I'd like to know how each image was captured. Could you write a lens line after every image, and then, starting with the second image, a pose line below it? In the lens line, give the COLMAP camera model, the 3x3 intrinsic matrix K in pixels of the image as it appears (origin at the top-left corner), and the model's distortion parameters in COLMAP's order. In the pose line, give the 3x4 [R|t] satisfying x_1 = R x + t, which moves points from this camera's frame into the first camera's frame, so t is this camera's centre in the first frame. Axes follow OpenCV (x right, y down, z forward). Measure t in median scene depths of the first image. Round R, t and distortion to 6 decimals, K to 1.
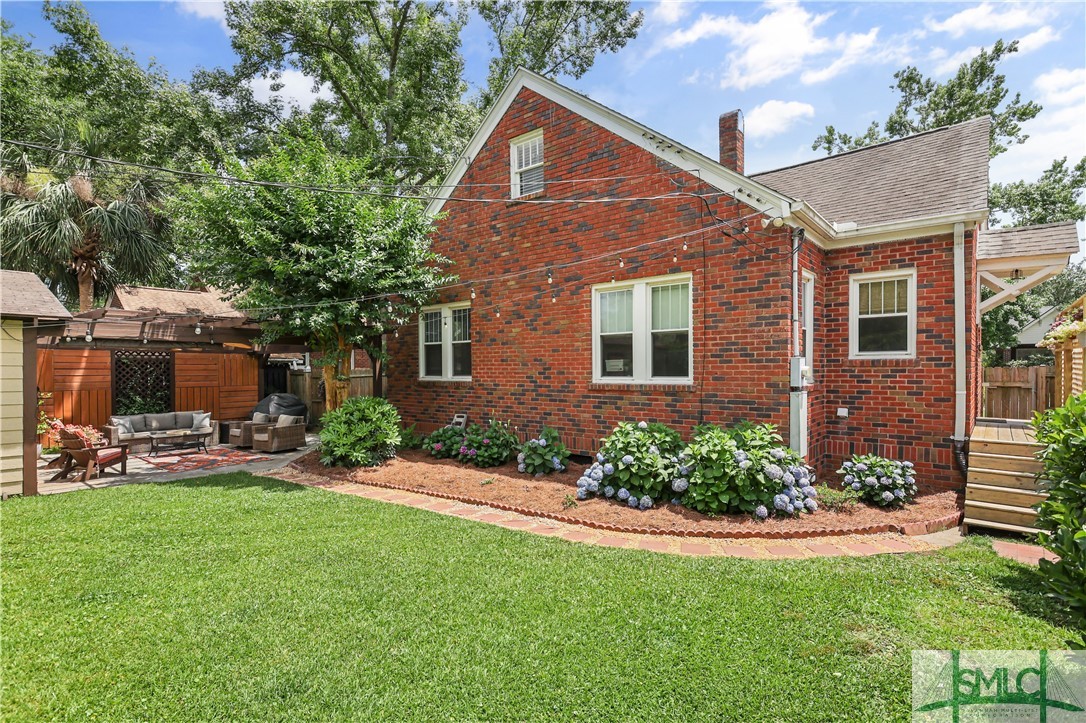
lens RADIAL K [[528.7, 0, 545.6], [0, 528.7, 374.6], [0, 0, 1]] dist [0.000686, 0.002063]
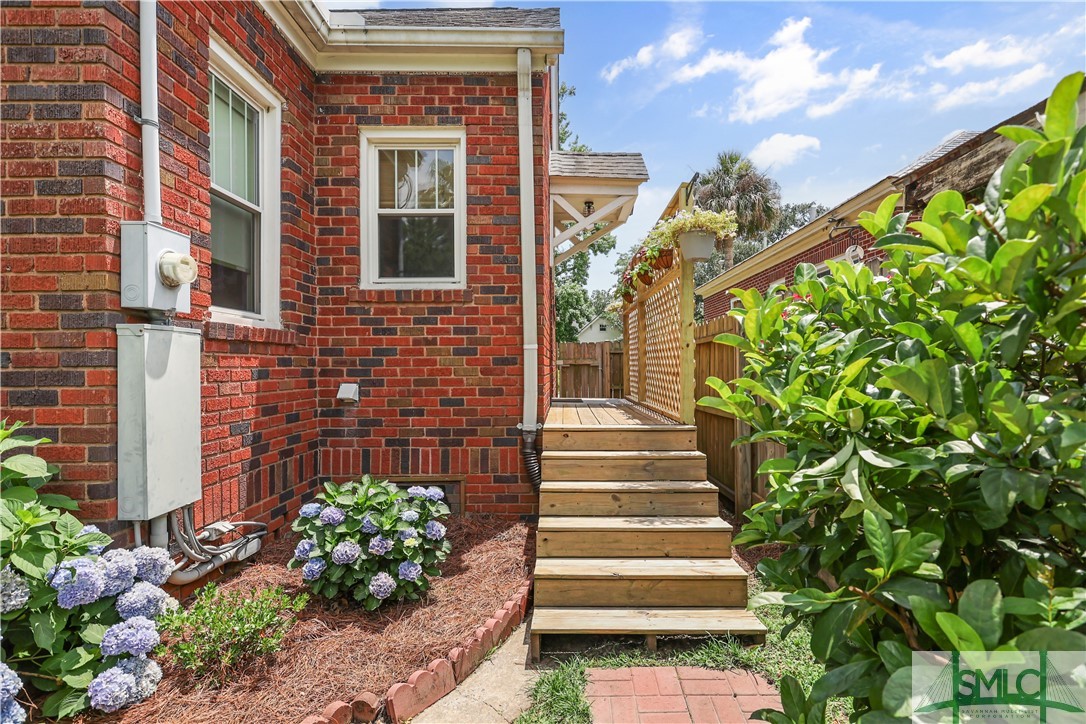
lens RADIAL K [[528.7, 0, 545.6], [0, 528.7, 375.1], [0, 0, 1]] dist [0.000686, 0.002063]
pose [[0.782521, -0.008755, 0.622563, 0.412521], [0.013529, 0.999904, -0.002943, 0.062091], [-0.622478, 0.010726, 0.782564, 0.507177]]
